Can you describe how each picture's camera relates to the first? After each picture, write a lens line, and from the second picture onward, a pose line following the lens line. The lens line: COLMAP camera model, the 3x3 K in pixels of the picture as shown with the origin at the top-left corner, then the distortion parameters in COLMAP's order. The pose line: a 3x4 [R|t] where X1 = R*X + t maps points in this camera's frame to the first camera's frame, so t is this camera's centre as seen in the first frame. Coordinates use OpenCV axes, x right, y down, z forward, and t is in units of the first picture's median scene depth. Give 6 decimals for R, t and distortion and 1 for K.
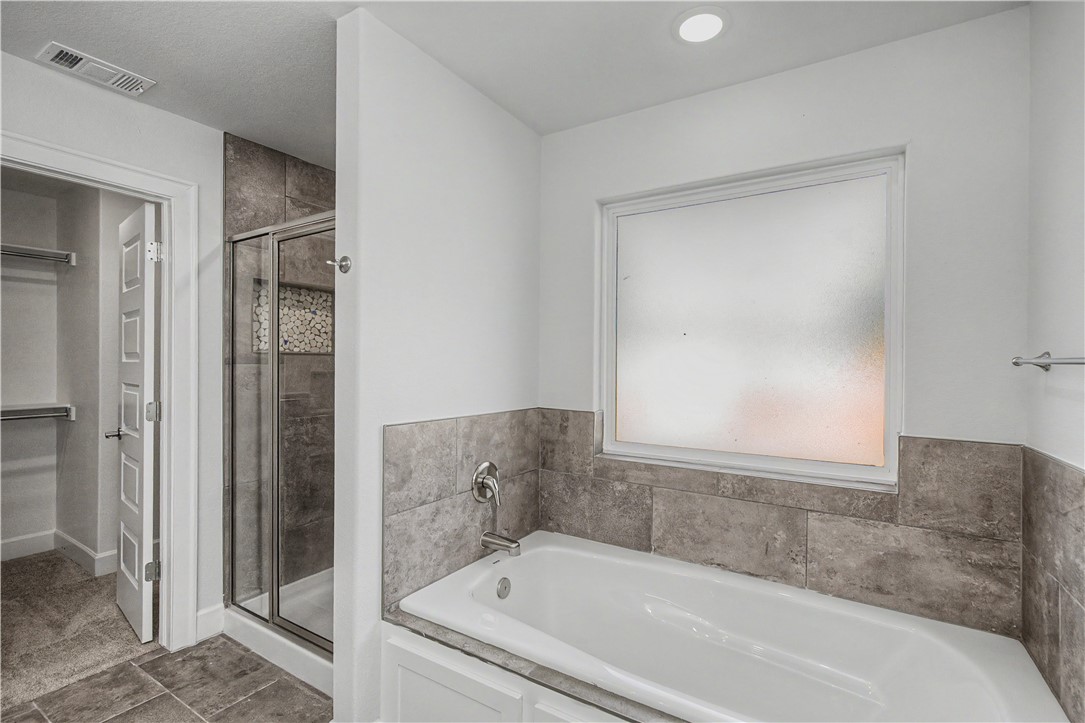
lens RADIAL K [[497.6, 0, 551.7], [0, 497.6, 362.2], [0, 0, 1]] dist [0.005893, -0.001037]
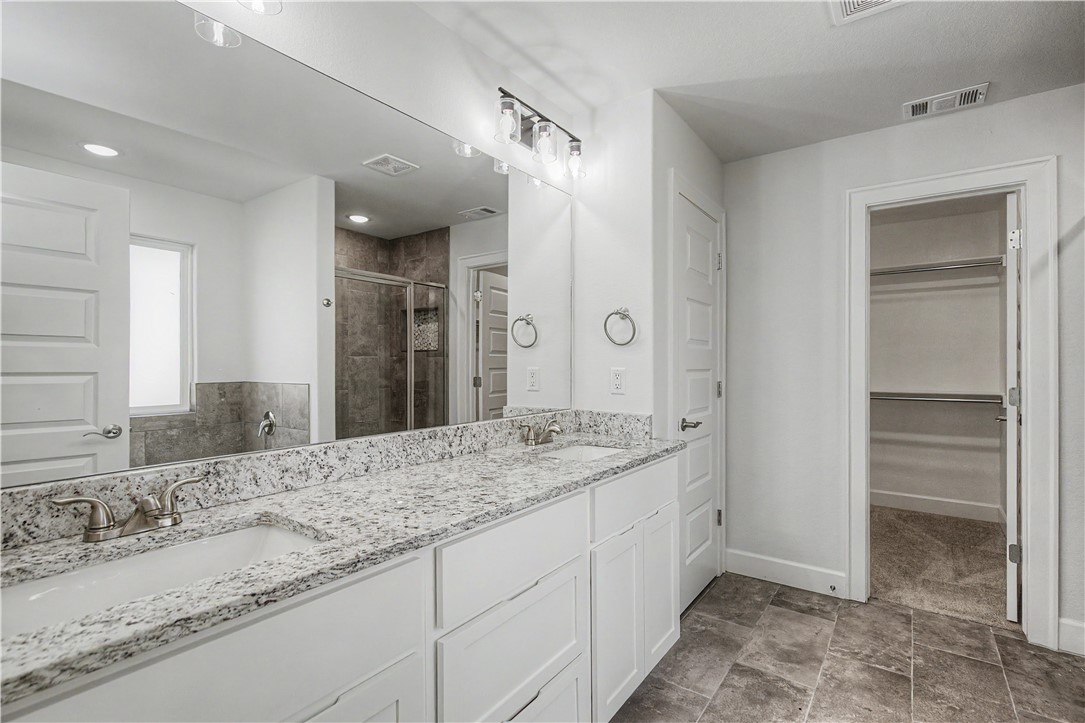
lens RADIAL K [[497.6, 0, 549.4], [0, 497.6, 362.1], [0, 0, 1]] dist [0.005893, -0.001037]
pose [[-0.080557, -0.006631, -0.996728, 0.318697], [-0.000728, 0.999978, -0.006594, 0.038644], [0.996750, 0.000195, -0.080560, 0.148154]]
